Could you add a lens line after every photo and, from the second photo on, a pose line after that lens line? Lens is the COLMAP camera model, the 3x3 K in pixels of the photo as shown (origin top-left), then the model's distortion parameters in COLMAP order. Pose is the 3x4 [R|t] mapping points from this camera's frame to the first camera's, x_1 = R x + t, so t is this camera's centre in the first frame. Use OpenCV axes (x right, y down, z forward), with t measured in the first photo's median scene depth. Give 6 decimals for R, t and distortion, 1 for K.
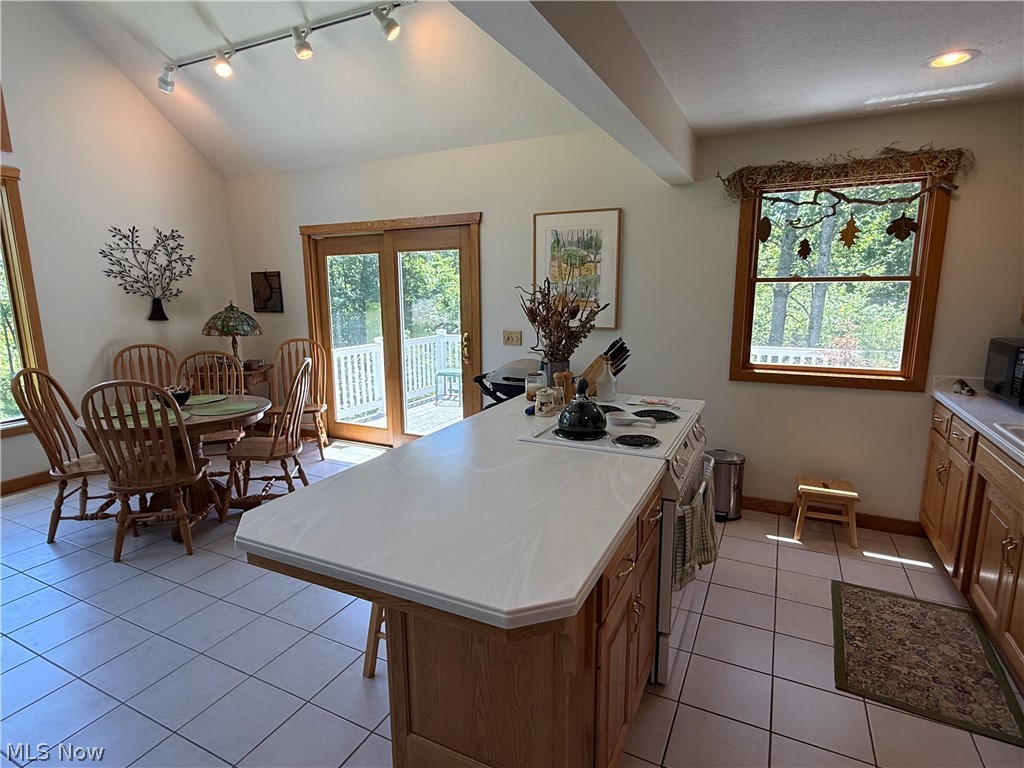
lens RADIAL K [[543.3, 0, 508.9], [0, 543.3, 386.8], [0, 0, 1]] dist [-0.000543, -0.000087]
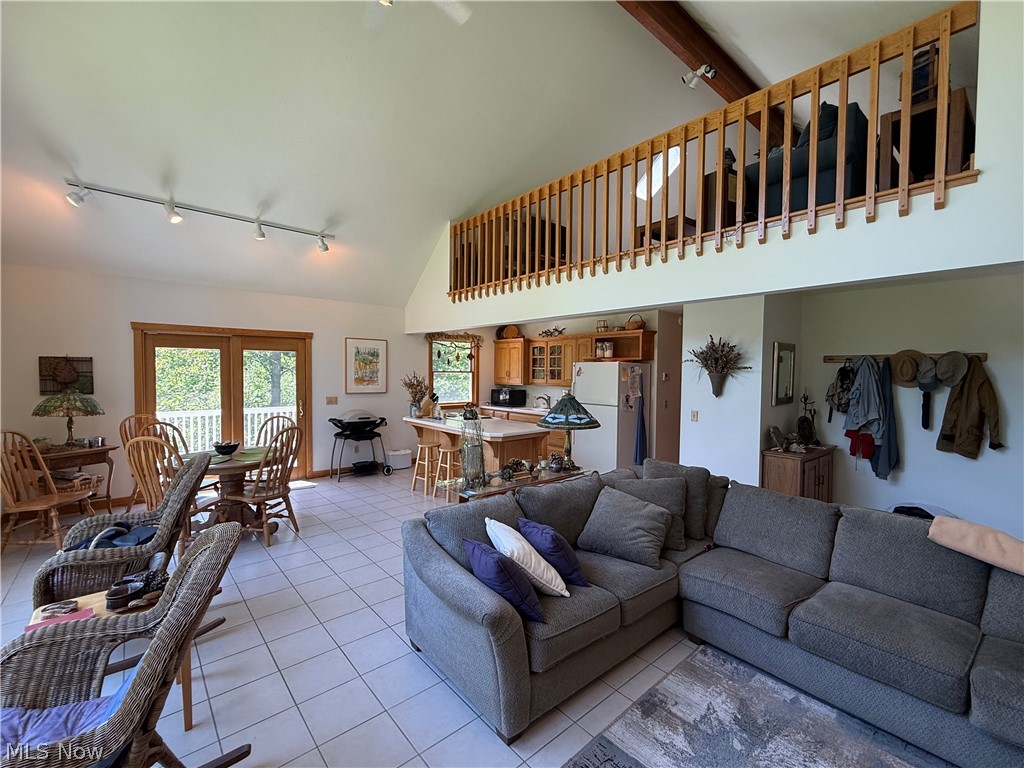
lens RADIAL K [[445.2, 0, 512.6], [0, 445.2, 385.8], [0, 0, 1]] dist [0.000929, -0.000003]
pose [[0.379259, -0.020529, 0.925063, -1.245496], [0.154666, 0.987095, -0.041505, 0.020129], [-0.912273, 0.158817, 0.377539, -0.153184]]
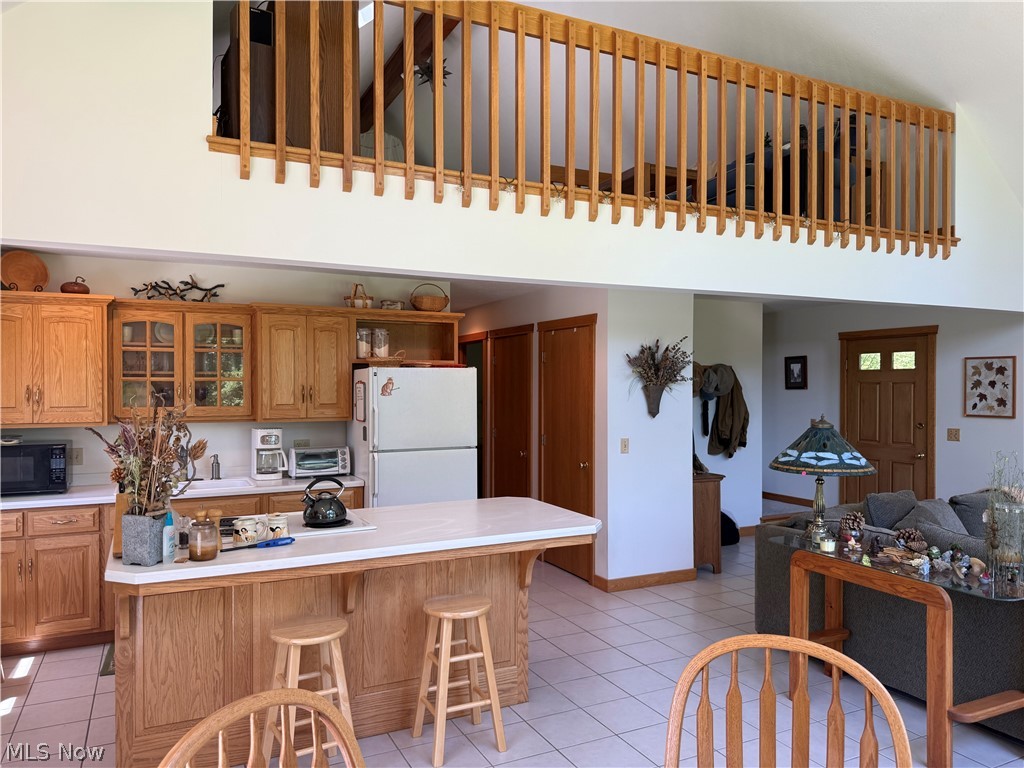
lens RADIAL K [[723.2, 0, 509.9], [0, 723.2, 390.6], [0, 0, 1]] dist [0.084761, -0.120234]
pose [[-0.796913, 0.003475, 0.604084, -0.623285], [0.114989, 0.982573, 0.146042, -0.209000], [-0.593049, 0.185846, -0.783425, 1.071047]]
